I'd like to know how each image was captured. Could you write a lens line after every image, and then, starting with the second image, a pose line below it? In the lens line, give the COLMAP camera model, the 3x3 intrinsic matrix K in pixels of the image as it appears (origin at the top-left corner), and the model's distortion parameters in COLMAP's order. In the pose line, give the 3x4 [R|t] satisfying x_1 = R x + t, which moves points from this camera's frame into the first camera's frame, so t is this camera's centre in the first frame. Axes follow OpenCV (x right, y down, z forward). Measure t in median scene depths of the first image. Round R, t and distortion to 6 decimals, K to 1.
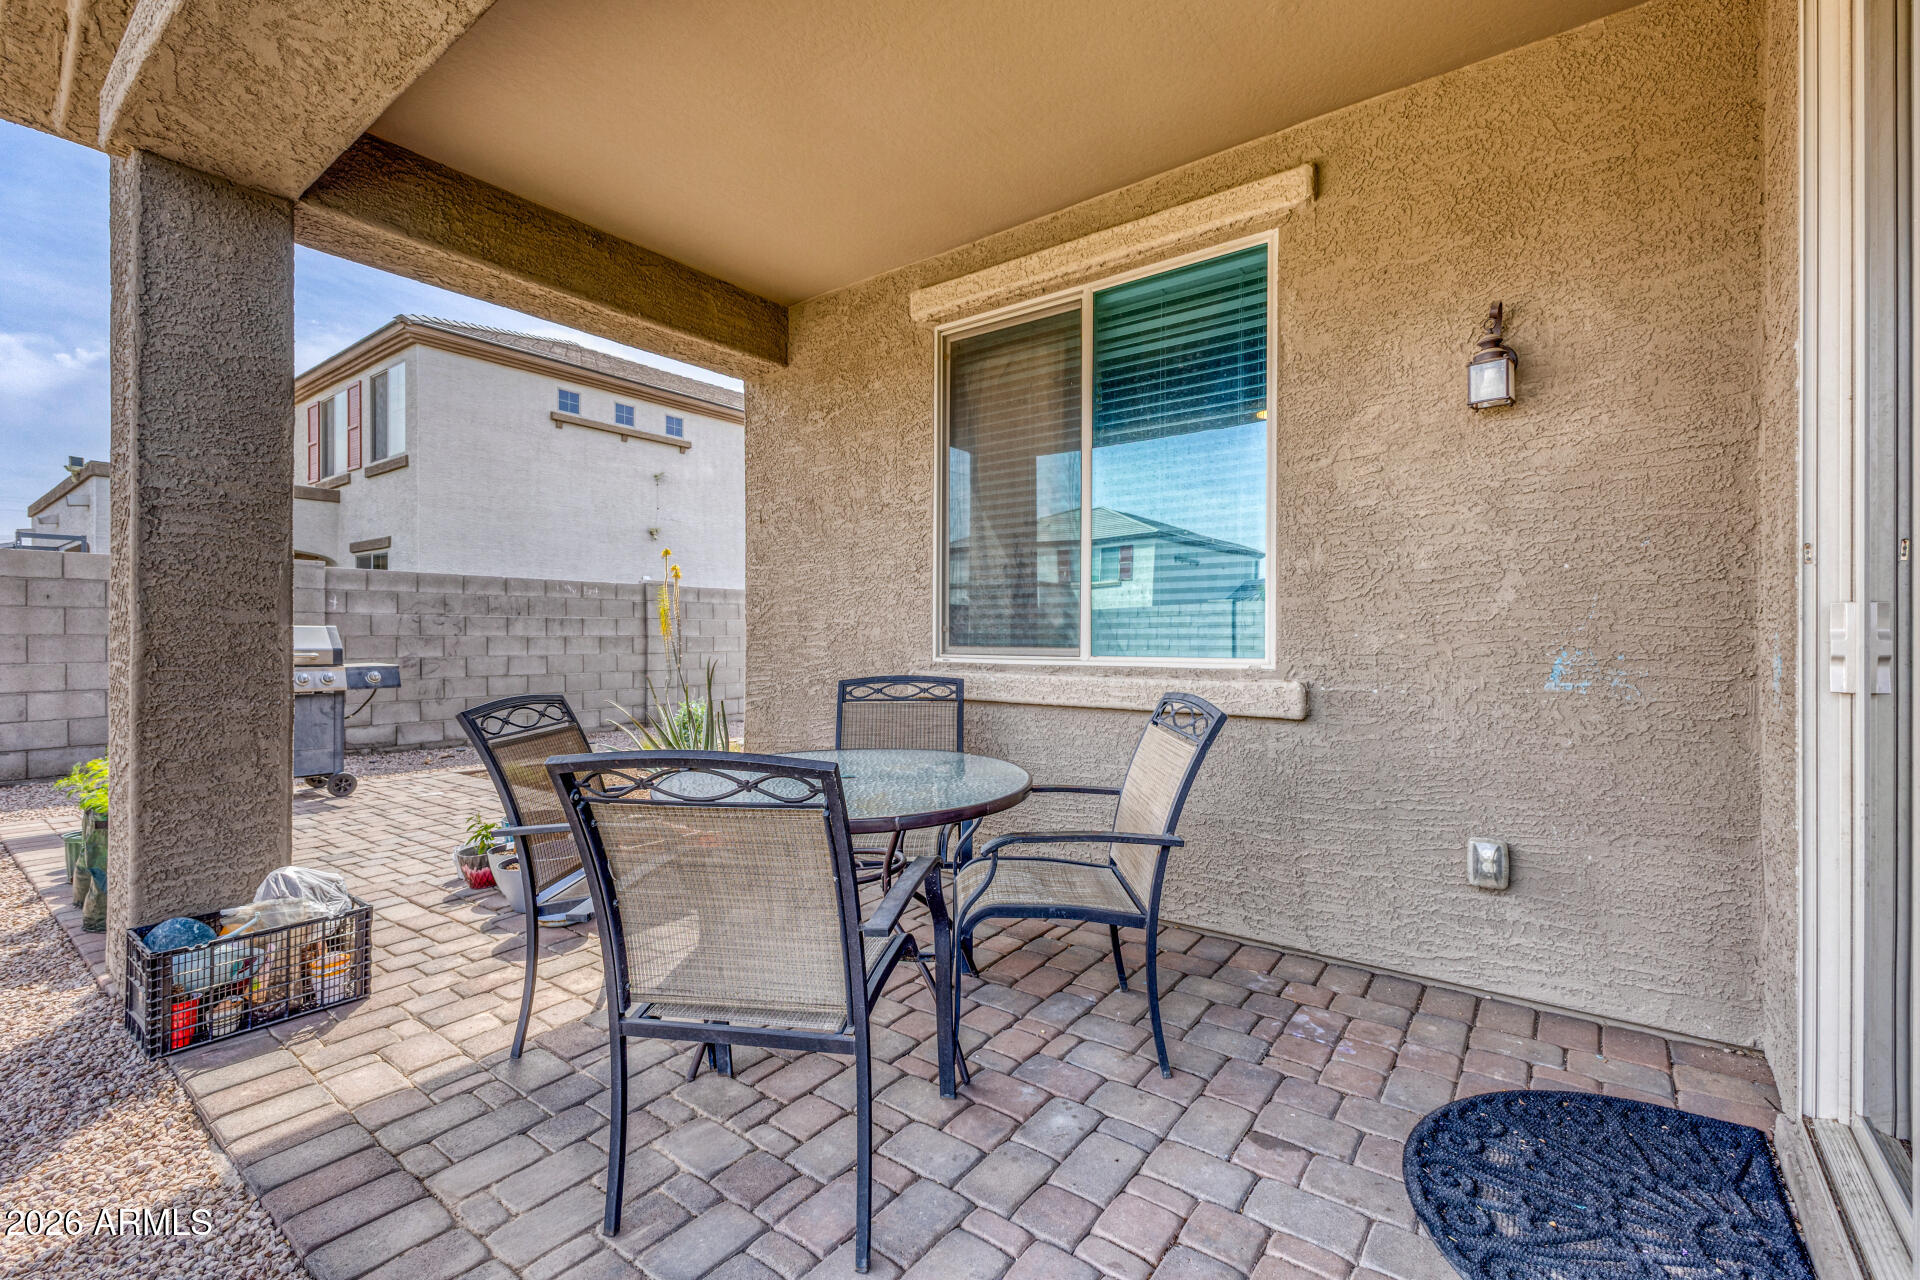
lens RADIAL K [[826.1, 0, 965.1], [0, 826.1, 637.6], [0, 0, 1]] dist [0.007673, -0.000536]
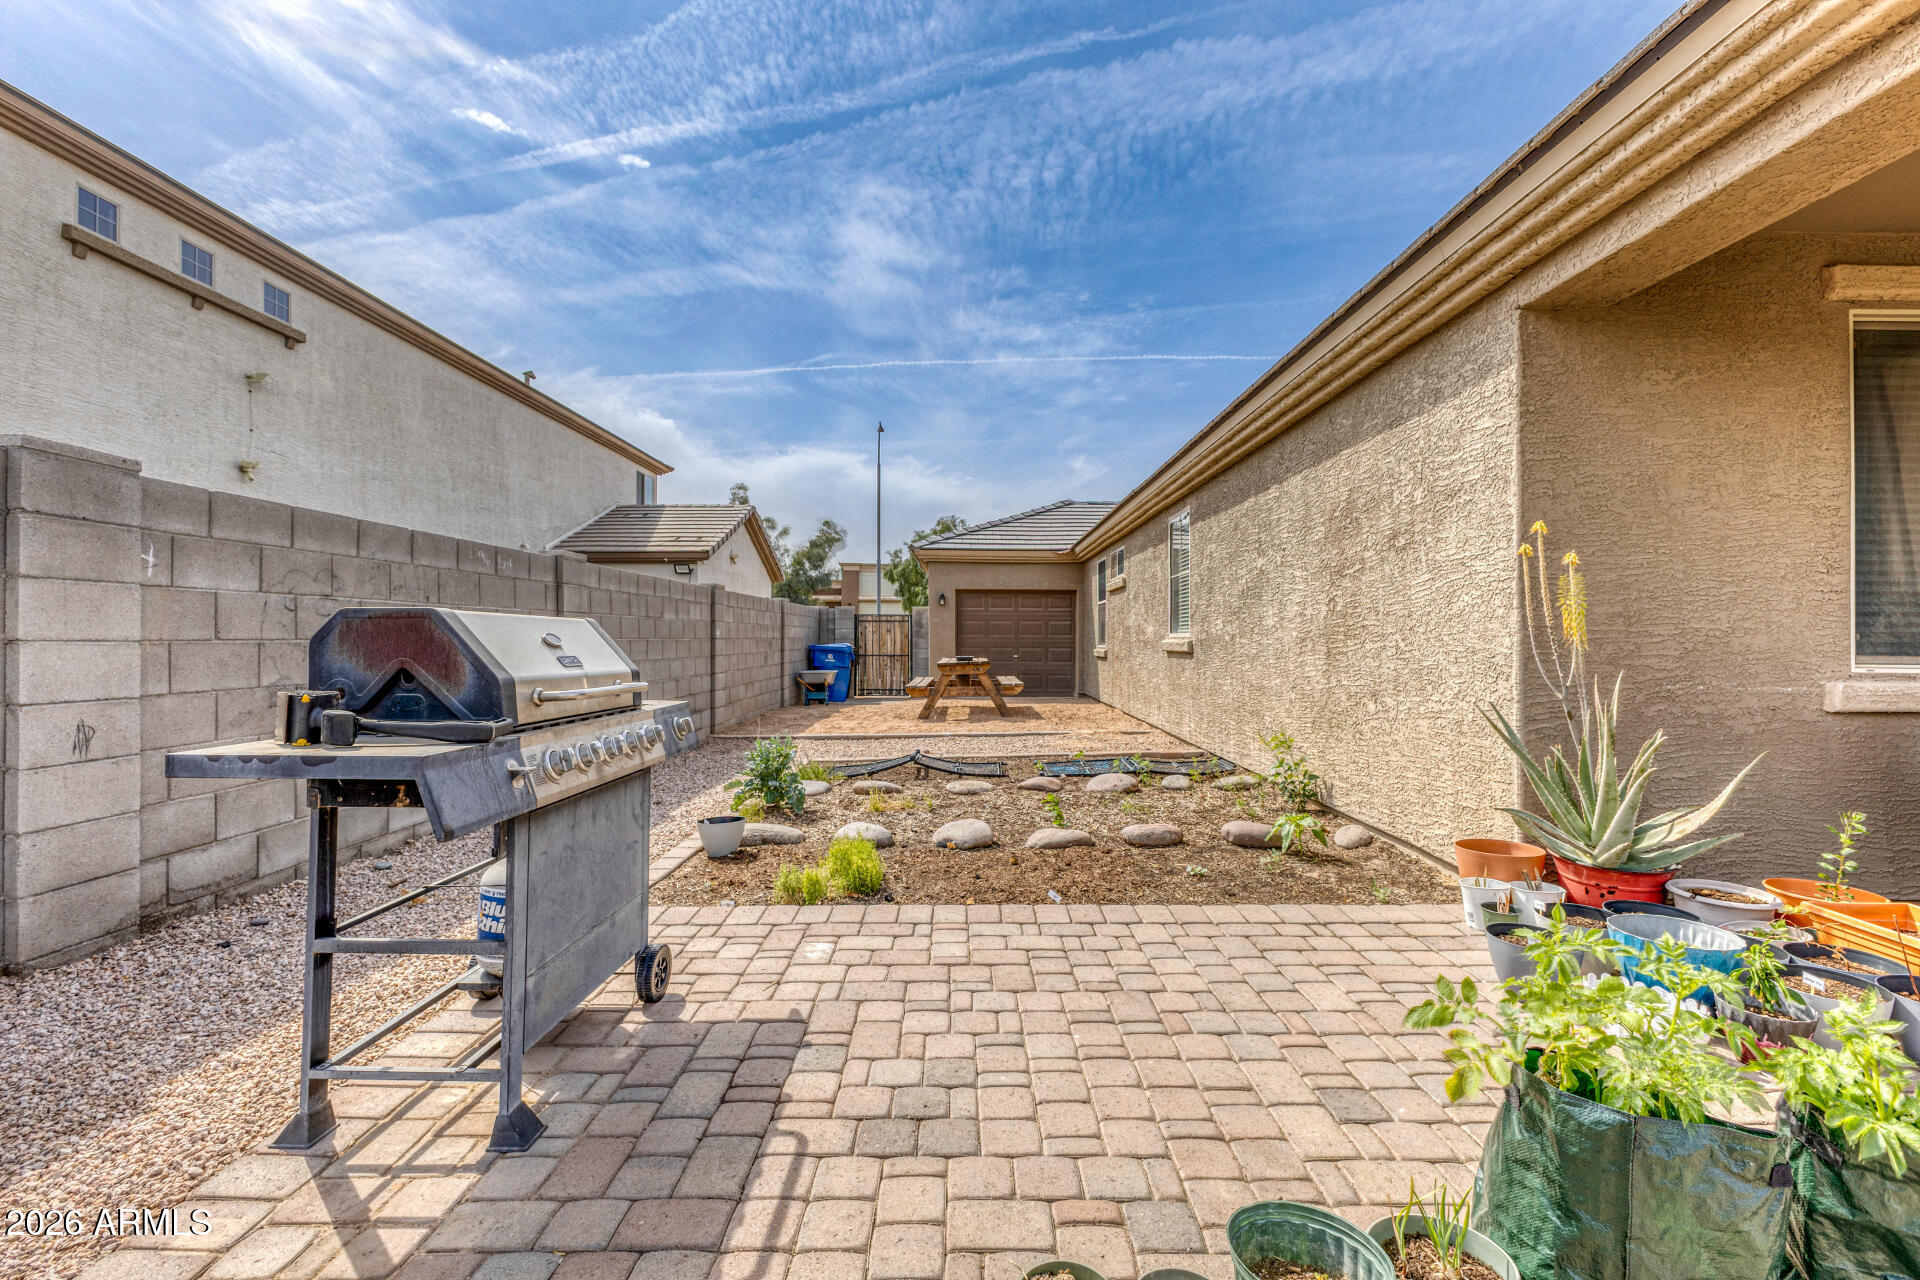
lens RADIAL K [[825.3, 0, 960.0], [0, 825.3, 640.0], [0, 0, 1]] dist [-0.000022, -0.000298]
pose [[0.801772, -0.000063, 0.597630, -0.505994], [-0.001095, 0.999998, 0.001574, -0.002620], [-0.597629, -0.001916, 0.801770, 0.311452]]
